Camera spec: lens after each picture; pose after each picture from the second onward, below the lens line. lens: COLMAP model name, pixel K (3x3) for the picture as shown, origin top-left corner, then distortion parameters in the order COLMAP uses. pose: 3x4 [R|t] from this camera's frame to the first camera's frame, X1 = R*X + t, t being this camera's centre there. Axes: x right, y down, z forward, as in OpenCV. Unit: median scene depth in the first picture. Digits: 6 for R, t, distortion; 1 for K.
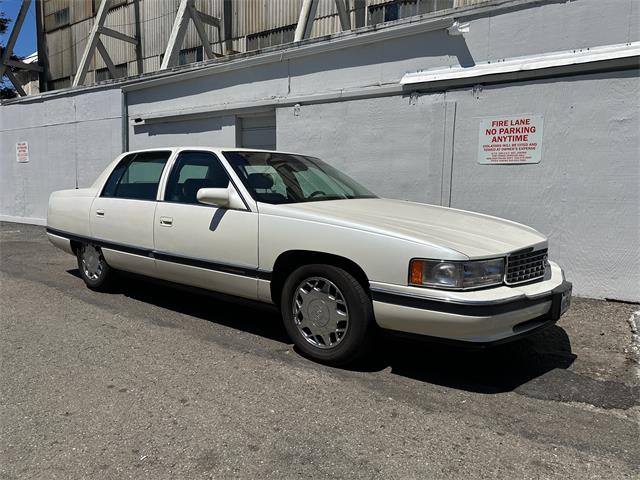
lens RADIAL K [[447.1, 0, 314.7], [0, 447.1, 245.6], [0, 0, 1]] dist [0.067609, -0.091964]
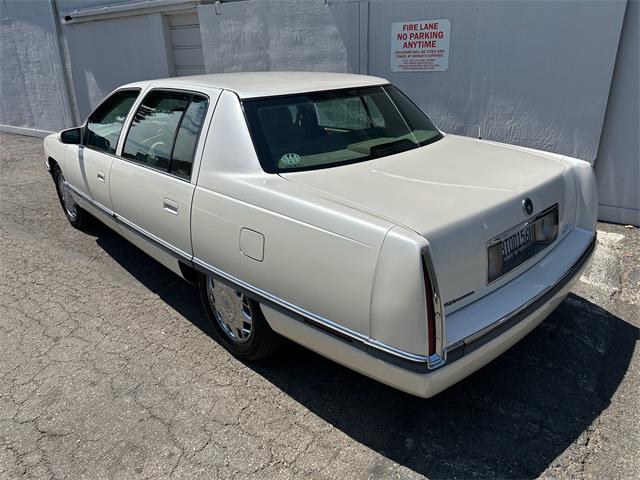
lens RADIAL K [[452.9, 0, 320.0], [0, 452.9, 240.0], [0, 0, 1]] dist [0.024331, -0.037210]
pose [[0.999030, -0.042433, -0.011739, 0.216417], [0.044025, 0.965437, 0.256891, -0.094038], [0.000433, -0.257159, 0.966369, -0.044387]]
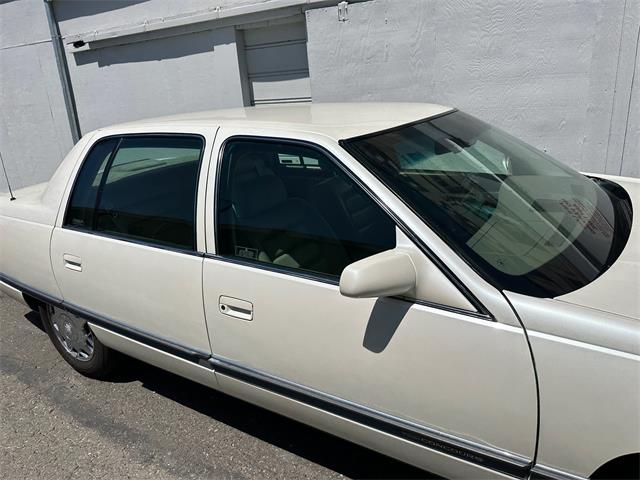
lens RADIAL K [[452.9, 0, 320.0], [0, 452.9, 240.0], [0, 0, 1]] dist [0.024331, -0.037210]
pose [[0.989970, -0.117945, 0.077771, -0.212074], [0.100387, 0.974600, 0.200195, -0.161019], [-0.099408, -0.190380, 0.976665, 0.427027]]
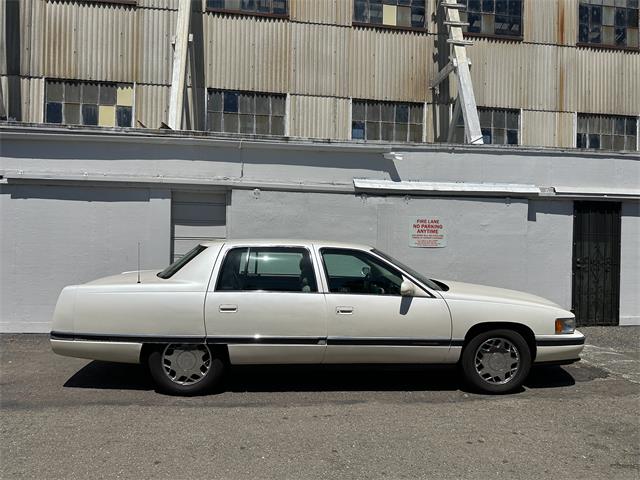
lens RADIAL K [[448.5, 0, 316.7], [0, 448.5, 239.6], [0, 0, 1]] dist [0.036221, -0.040592]
pose [[0.731575, -0.004666, 0.681745, -0.916369], [0.080345, 0.993598, -0.079418, -0.118374], [-0.677010, 0.112875, 0.727266, 0.140345]]
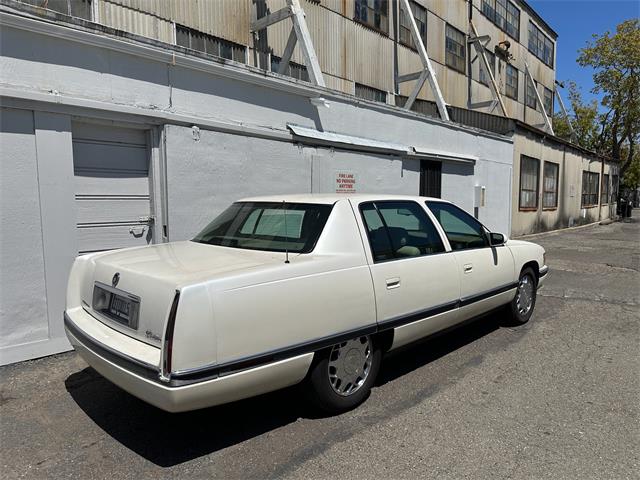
lens RADIAL K [[447.1, 0, 314.7], [0, 447.1, 245.6], [0, 0, 1]] dist [0.067609, -0.091964]
pose [[0.114794, -0.116033, 0.986589, -1.119023], [0.134566, 0.985817, 0.100285, -0.207287], [-0.984233, 0.121250, 0.128780, 0.948256]]
